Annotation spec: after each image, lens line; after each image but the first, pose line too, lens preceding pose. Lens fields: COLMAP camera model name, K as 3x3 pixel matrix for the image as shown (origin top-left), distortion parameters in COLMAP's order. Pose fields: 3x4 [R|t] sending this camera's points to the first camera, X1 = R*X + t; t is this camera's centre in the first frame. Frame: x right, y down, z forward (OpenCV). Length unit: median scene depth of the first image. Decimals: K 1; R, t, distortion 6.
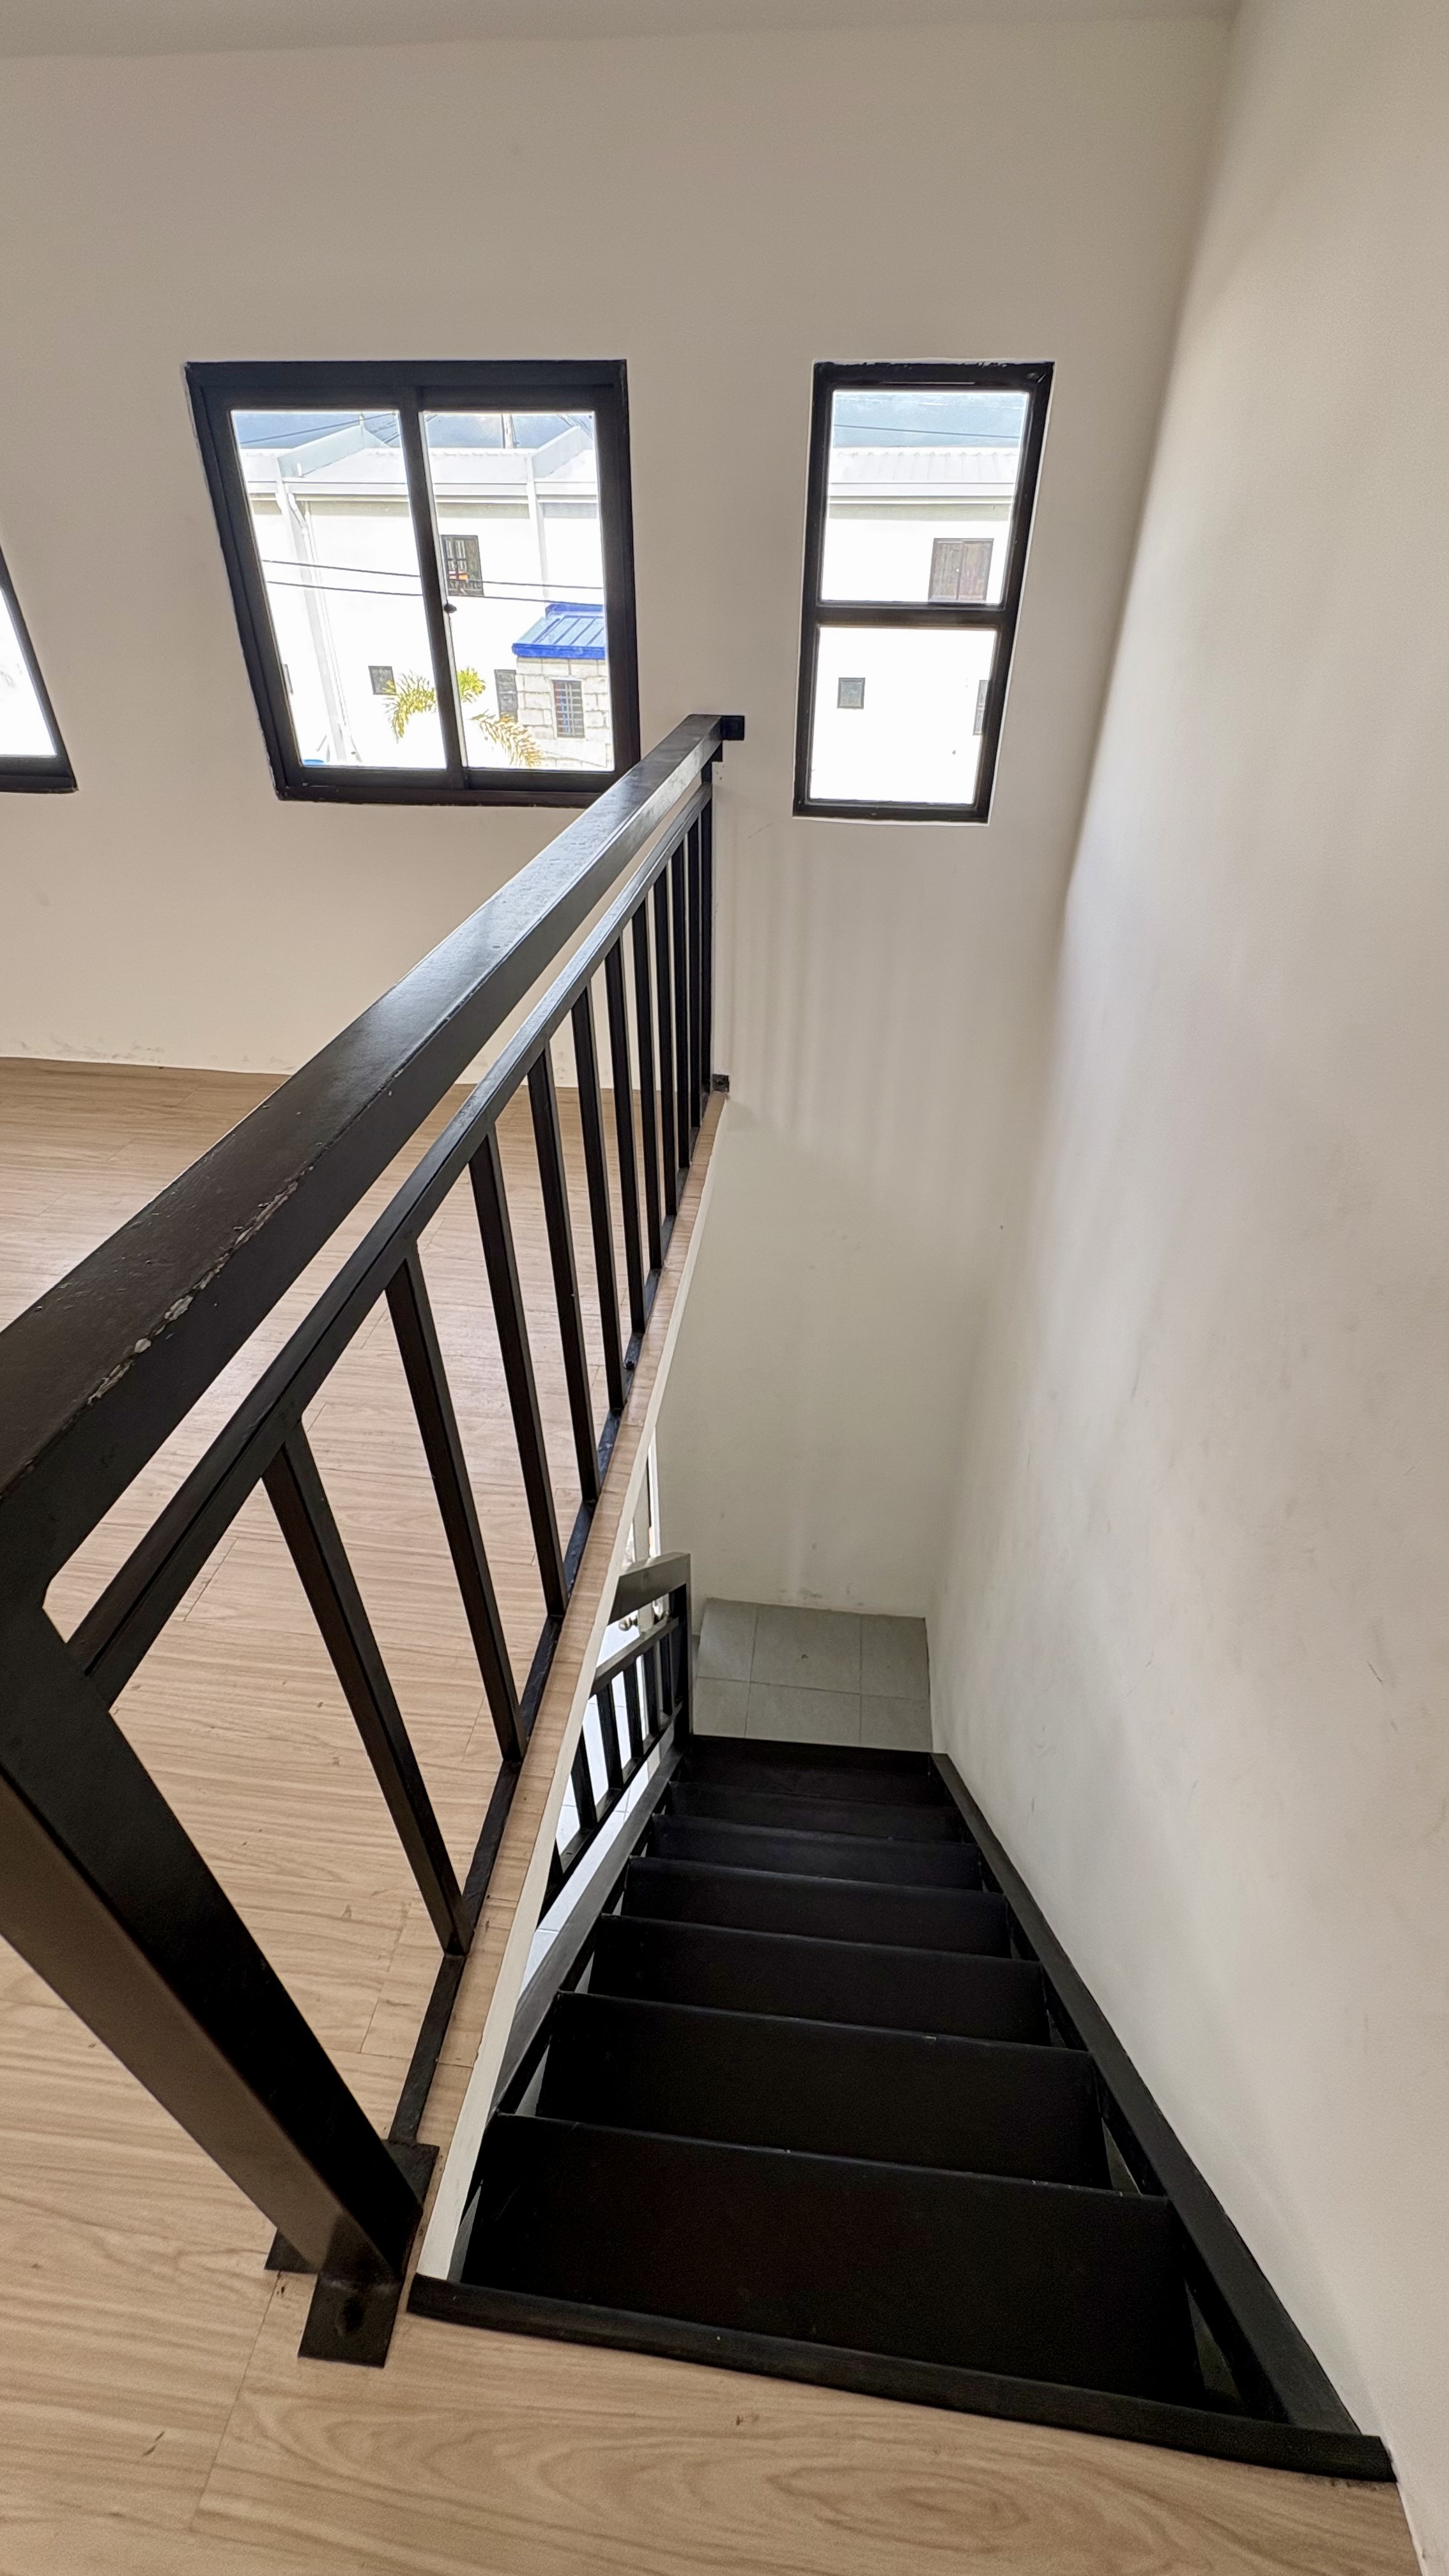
lens RADIAL K [[1029.3, 0, 724.5], [0, 1029.3, 1288.0], [0, 0, 1]] dist [-0.000342, 0.000316]
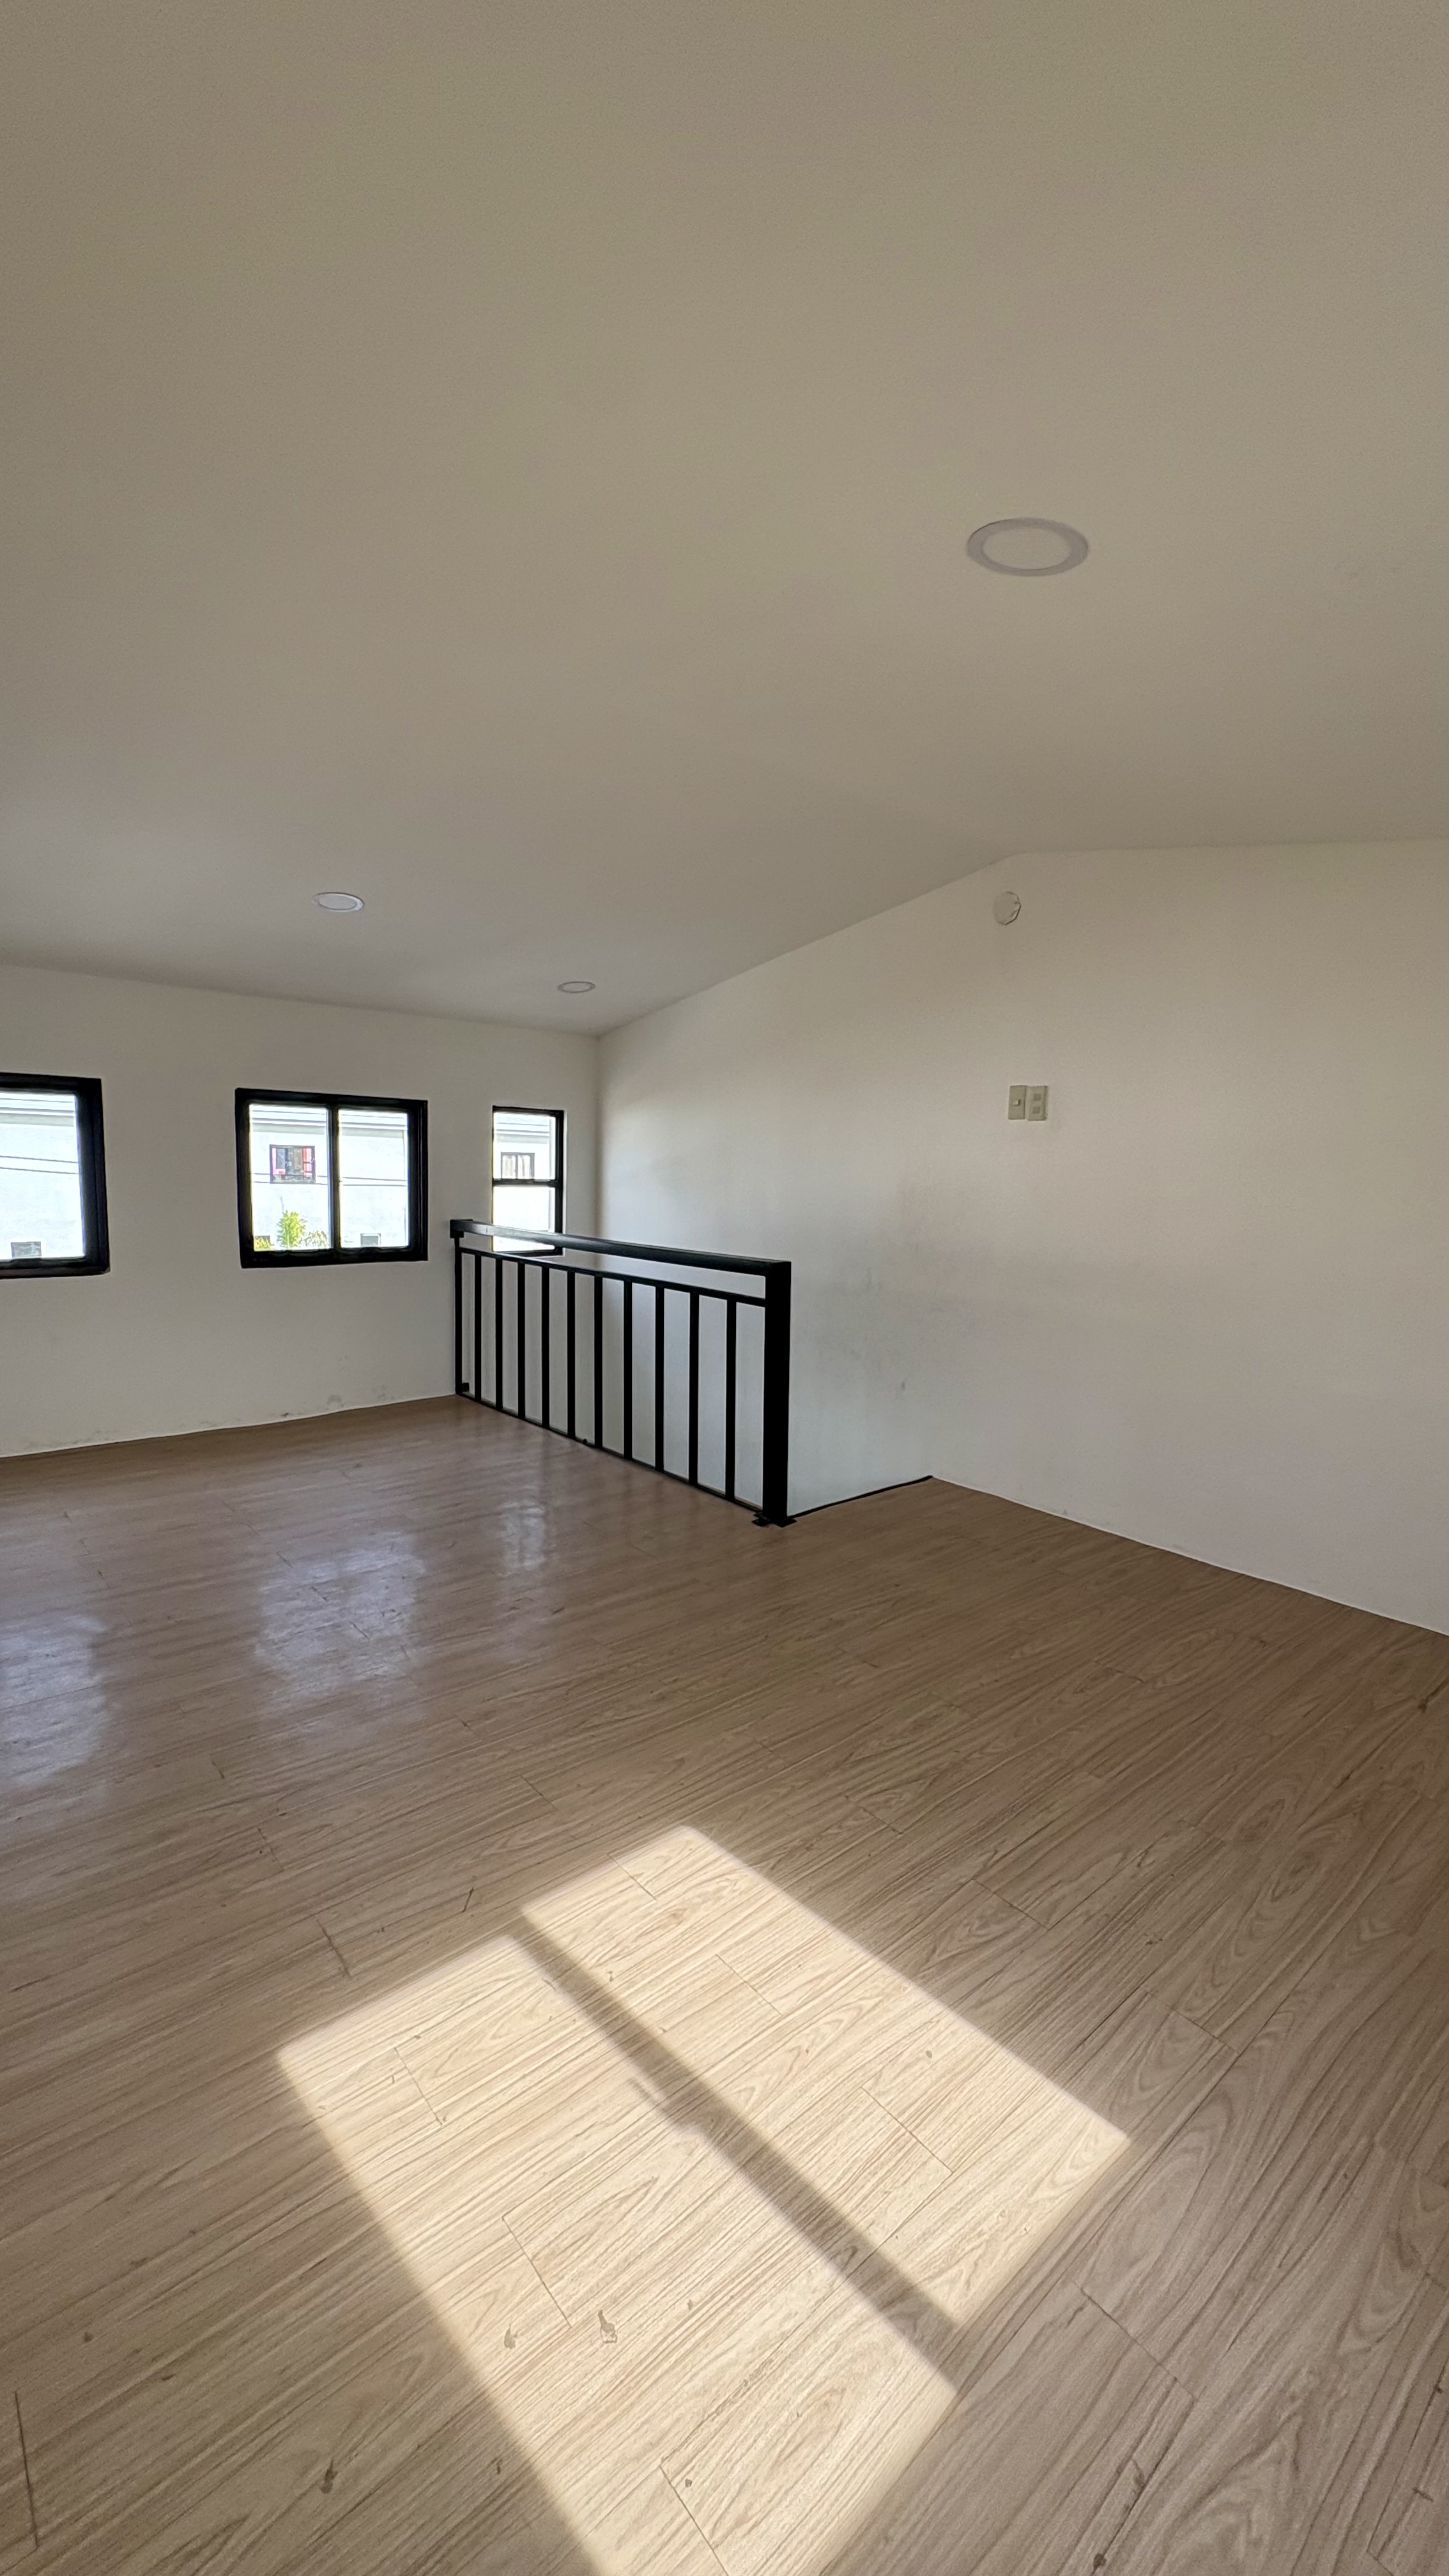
lens RADIAL K [[1029.3, 0, 724.5], [0, 1029.3, 1288.0], [0, 0, 1]] dist [-0.000342, 0.000316]
pose [[0.673959, -0.077296, 0.734714, -1.257609], [0.413381, 0.863702, -0.288332, 0.463539], [-0.612287, 0.498040, 0.614052, -0.669271]]
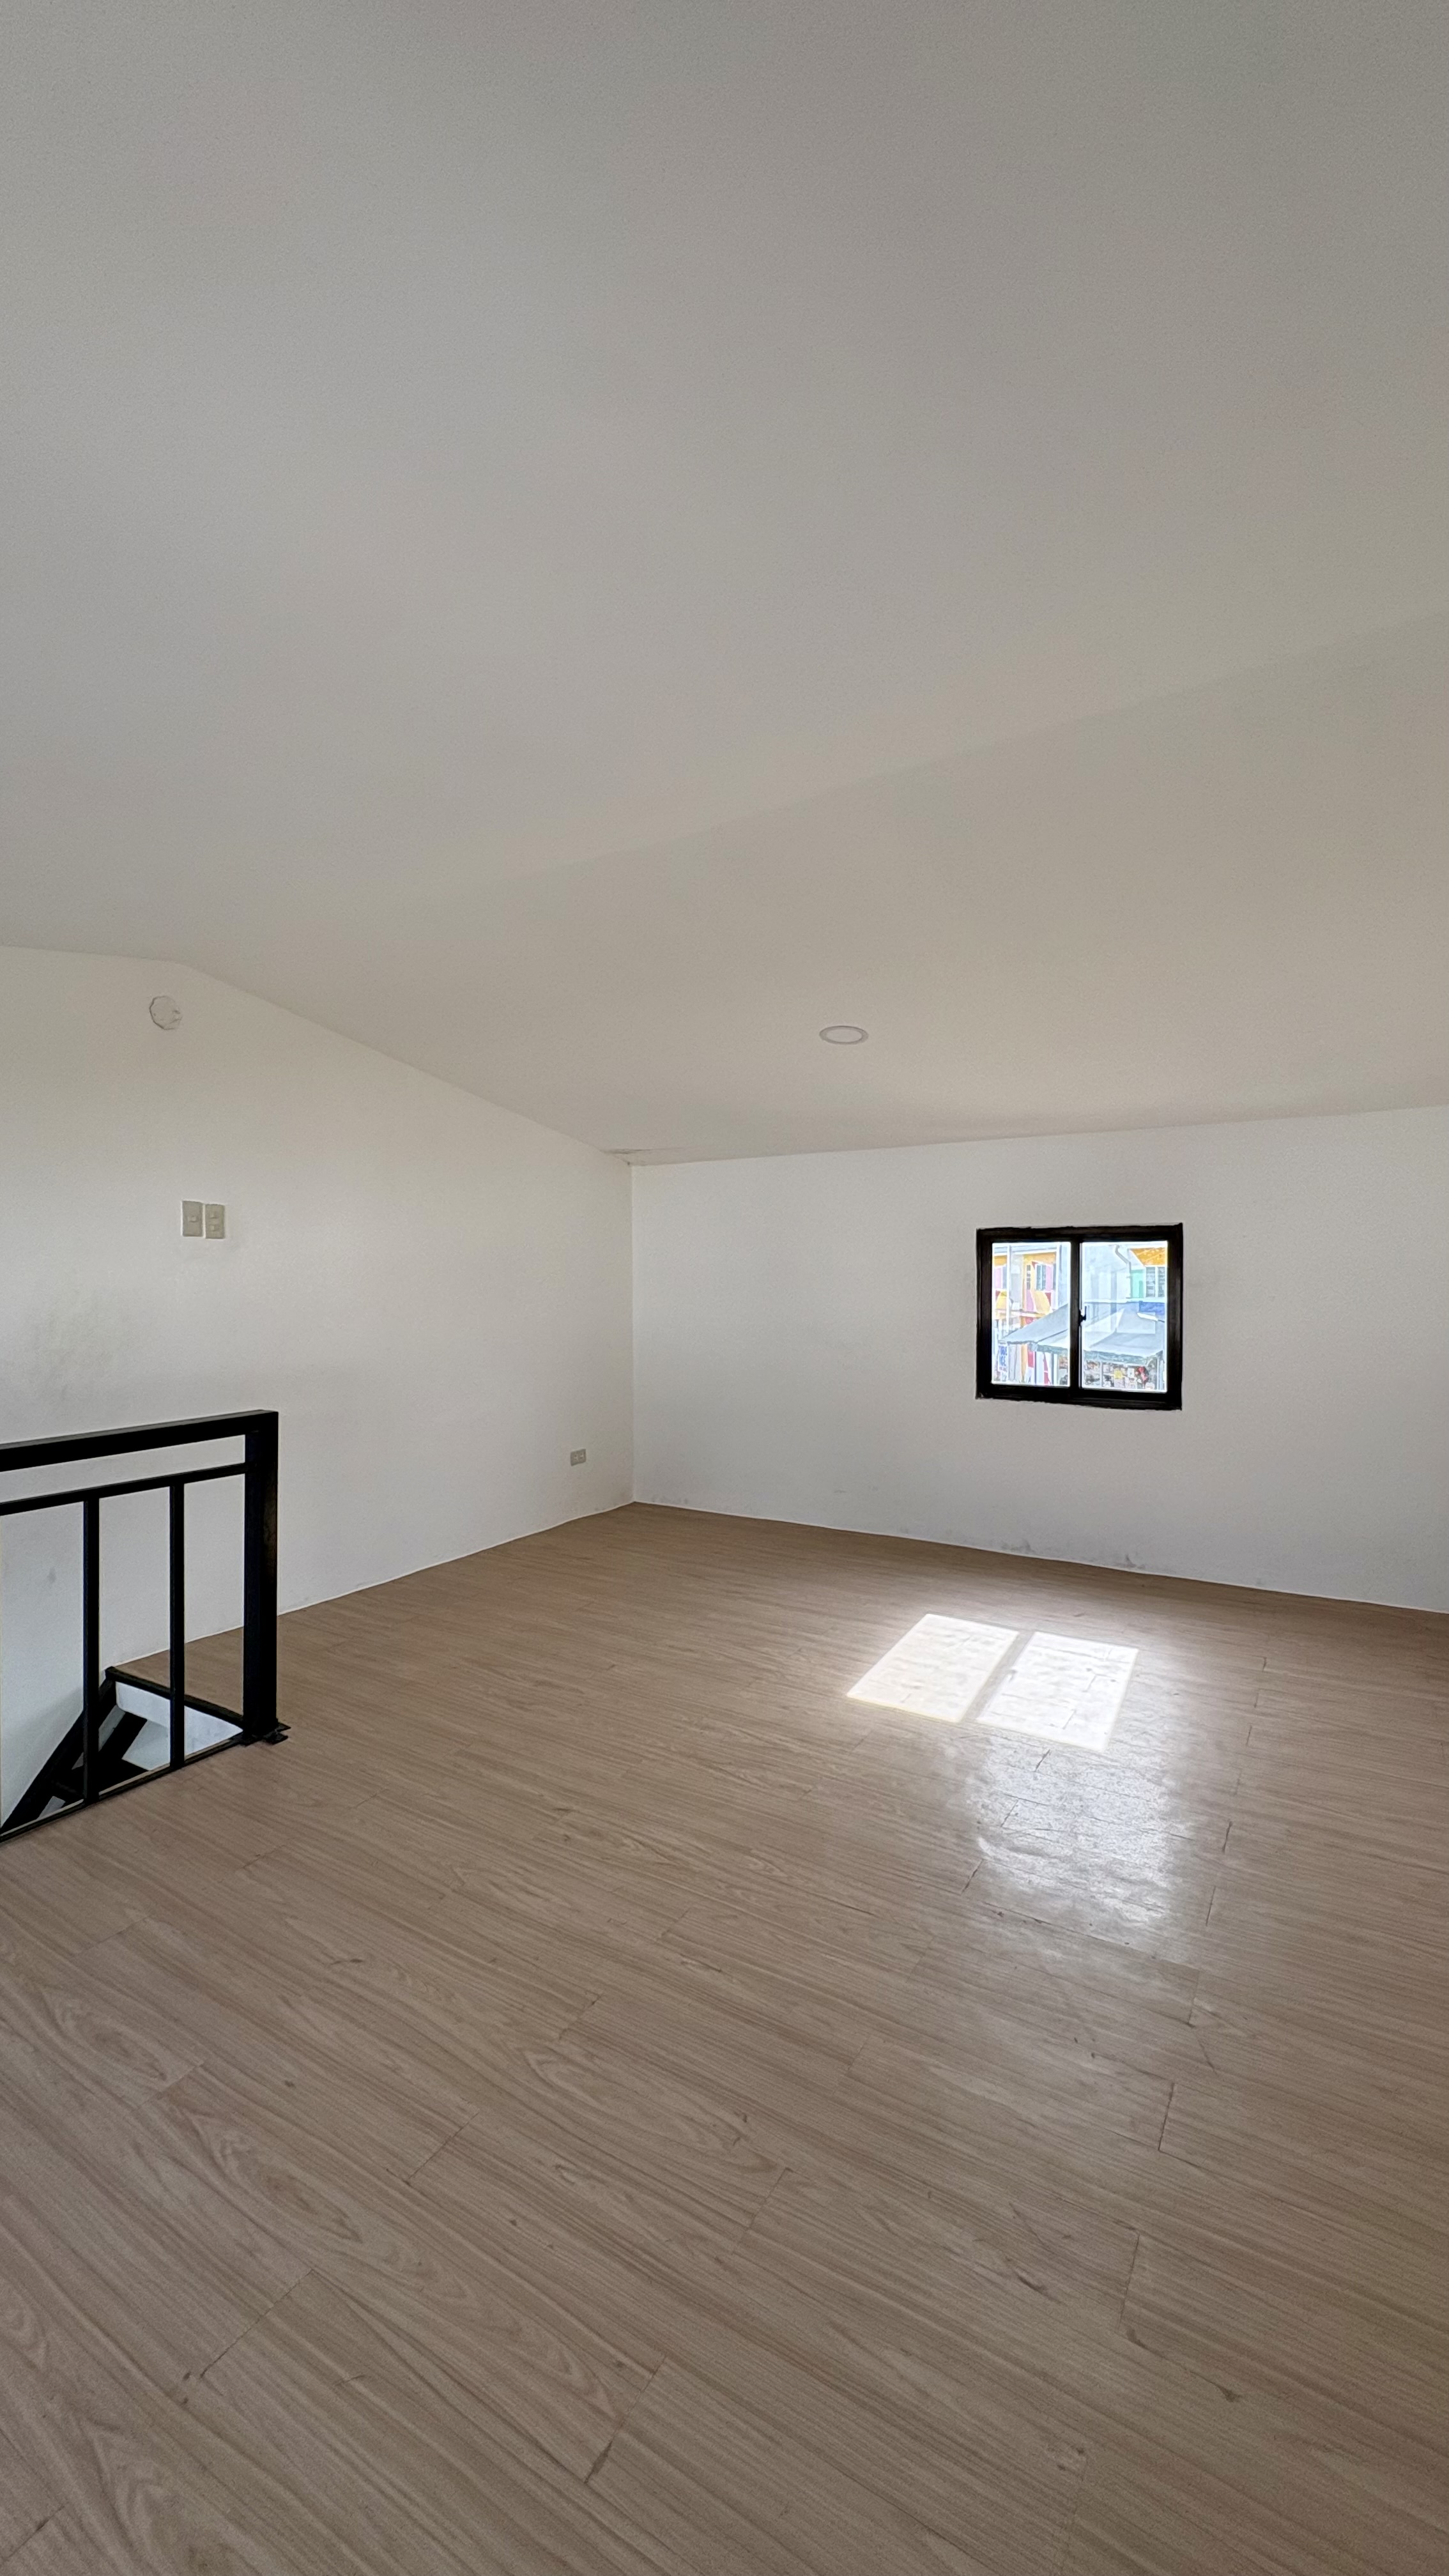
lens RADIAL K [[1029.3, 0, 724.5], [0, 1029.3, 1288.0], [0, 0, 1]] dist [-0.000342, 0.000316]
pose [[-0.909903, -0.013757, 0.414592, -1.115066], [0.236659, 0.803625, 0.546059, -0.595472], [-0.340689, 0.594977, -0.727965, 0.757525]]
